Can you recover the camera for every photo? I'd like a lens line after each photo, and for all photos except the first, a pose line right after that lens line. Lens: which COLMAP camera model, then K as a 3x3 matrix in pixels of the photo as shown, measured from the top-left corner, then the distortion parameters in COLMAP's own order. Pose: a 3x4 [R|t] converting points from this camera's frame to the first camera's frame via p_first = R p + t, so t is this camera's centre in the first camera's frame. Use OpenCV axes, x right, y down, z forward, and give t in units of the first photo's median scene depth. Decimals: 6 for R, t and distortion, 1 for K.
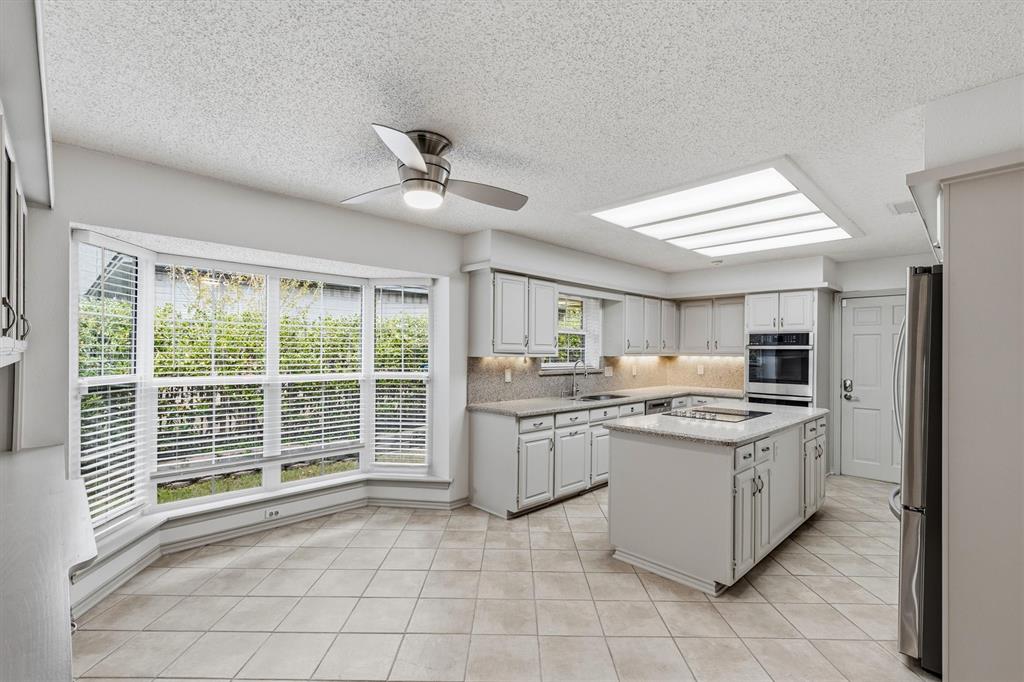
lens RADIAL K [[462.8, 0, 510.9], [0, 462.8, 348.9], [0, 0, 1]] dist [0.007016, -0.000679]
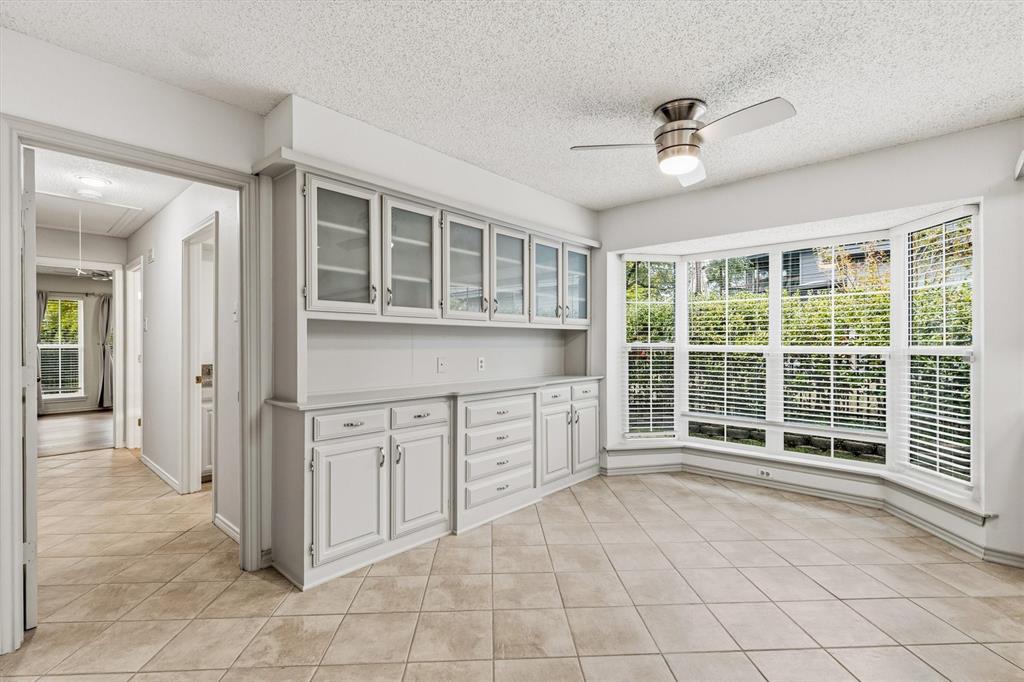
lens RADIAL K [[462.8, 0, 509.1], [0, 462.8, 337.9], [0, 0, 1]] dist [0.007016, -0.000679]
pose [[0.055763, -0.017111, -0.998297, 0.502522], [-0.001007, 0.999852, -0.017194, 0.056764], [0.998444, 0.001964, 0.055738, 0.327266]]
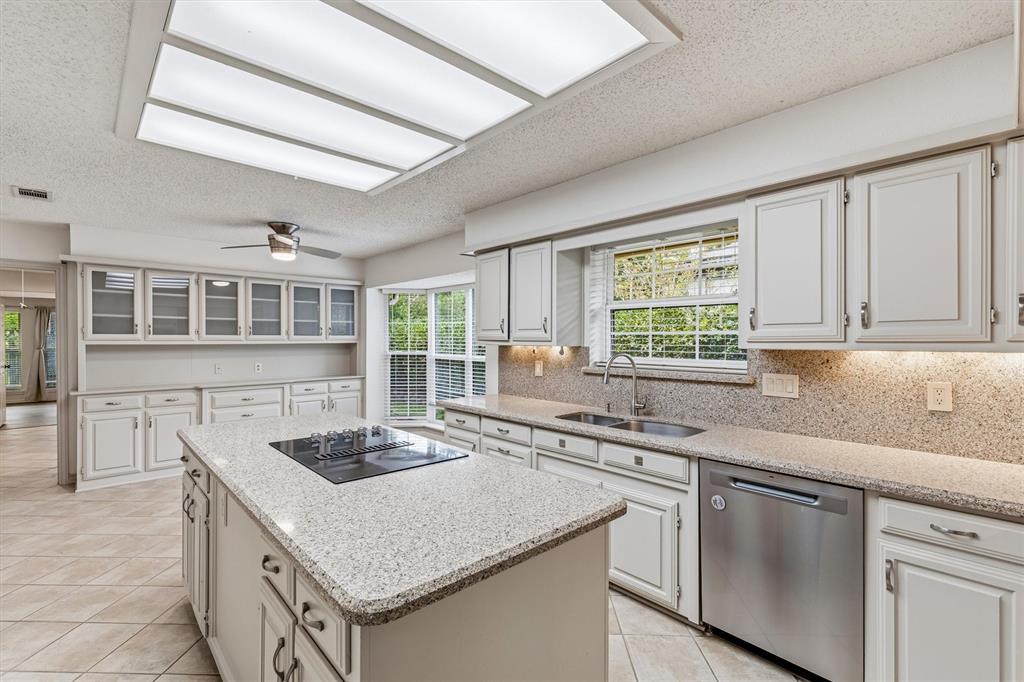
lens RADIAL K [[462.8, 0, 515.5], [0, 462.8, 338.1], [0, 0, 1]] dist [0.007016, -0.000679]
pose [[-0.025201, -0.008563, -0.999646, 0.970694], [0.000230, 0.999963, -0.008572, 0.013915], [0.999682, -0.000446, -0.025198, 1.170815]]
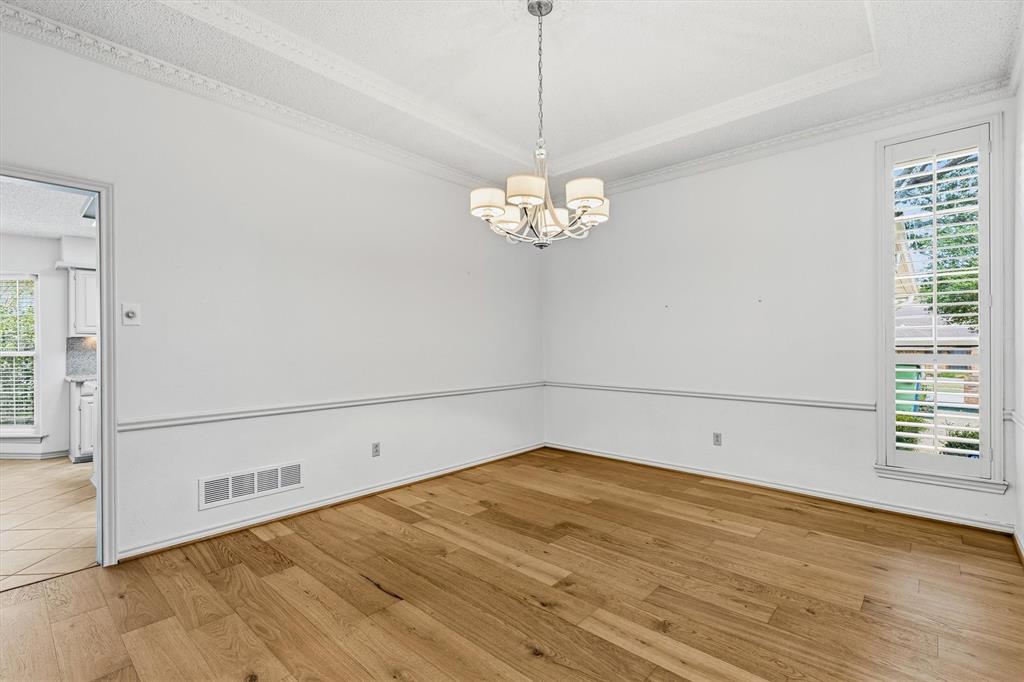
lens RADIAL K [[462.8, 0, 511.2], [0, 462.8, 343.1], [0, 0, 1]] dist [0.007016, -0.000679]
pose [[0.997515, -0.014303, 0.068982, 1.106341], [0.014691, 0.999879, -0.005109, 0.060923], [-0.068900, 0.006110, 0.997605, -0.362026]]
